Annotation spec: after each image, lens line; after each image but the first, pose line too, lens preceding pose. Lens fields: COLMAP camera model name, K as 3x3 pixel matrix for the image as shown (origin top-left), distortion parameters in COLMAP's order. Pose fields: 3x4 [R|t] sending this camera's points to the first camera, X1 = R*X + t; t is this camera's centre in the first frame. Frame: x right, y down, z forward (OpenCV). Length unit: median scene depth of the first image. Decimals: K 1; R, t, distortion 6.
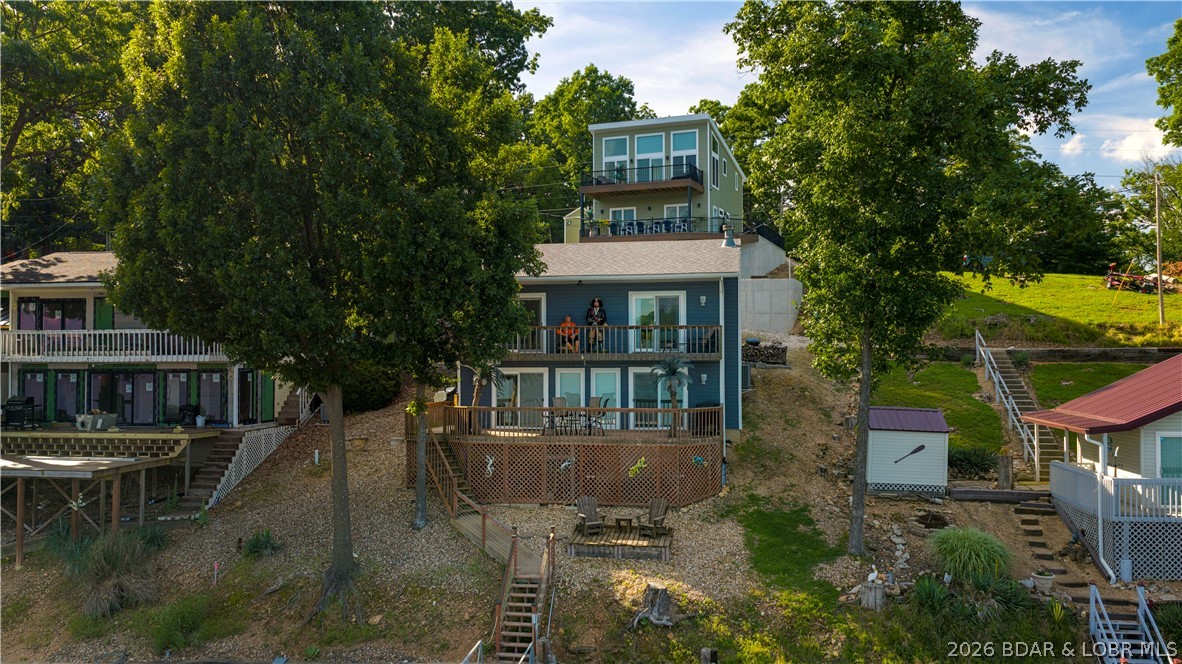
lens RADIAL K [[971.6, 0, 591.0], [0, 971.6, 332.0], [0, 0, 1]] dist [0.017188, -0.002153]
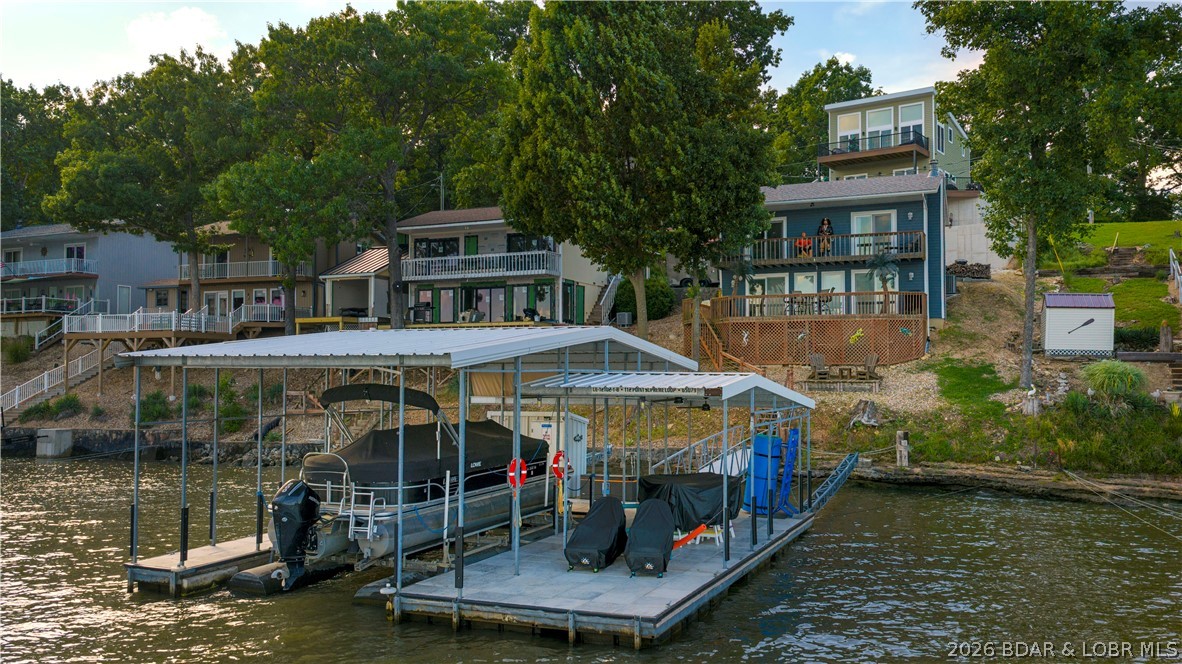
lens RADIAL K [[971.6, 0, 591.0], [0, 971.6, 332.0], [0, 0, 1]] dist [0.017188, -0.002153]
pose [[0.968640, -0.009177, -0.248299, 0.023907], [0.005512, 0.999865, -0.015452, 0.138484], [0.248407, 0.013599, 0.968560, -0.358554]]
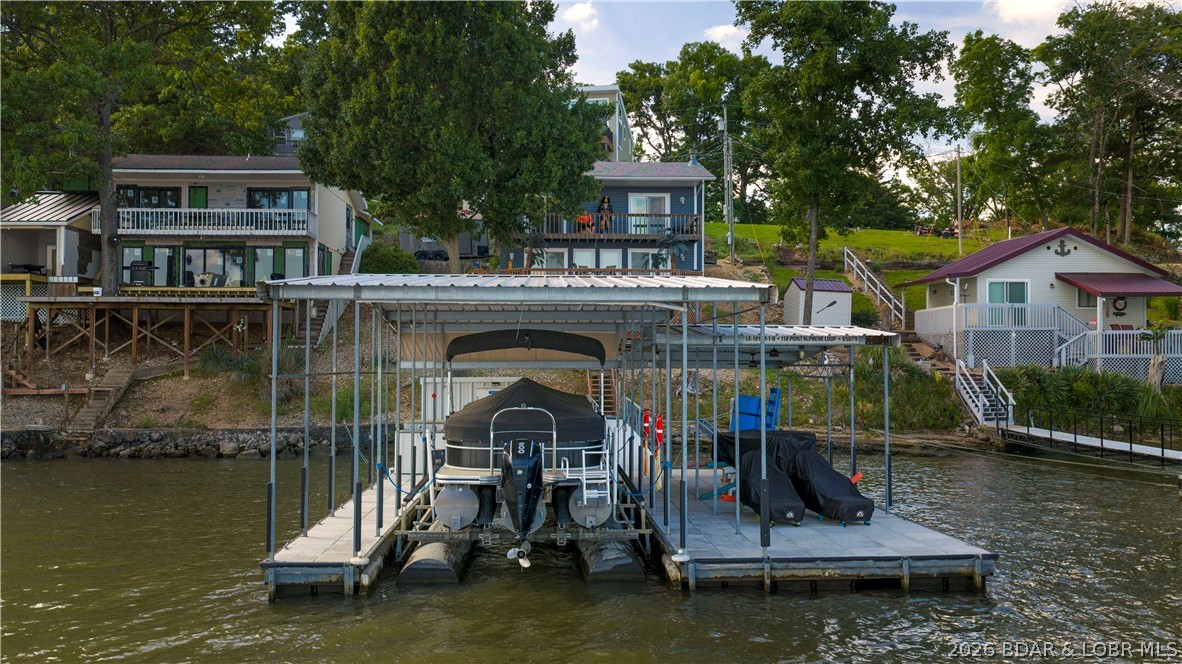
lens RADIAL K [[975.4, 0, 591.0], [0, 975.4, 332.0], [0, 0, 1]] dist [0.006915, -0.000140]
pose [[0.976894, 0.009828, 0.213496, -0.302321], [-0.008612, 0.999941, -0.006626, 0.162870], [-0.213549, 0.004634, 0.976921, -0.320044]]
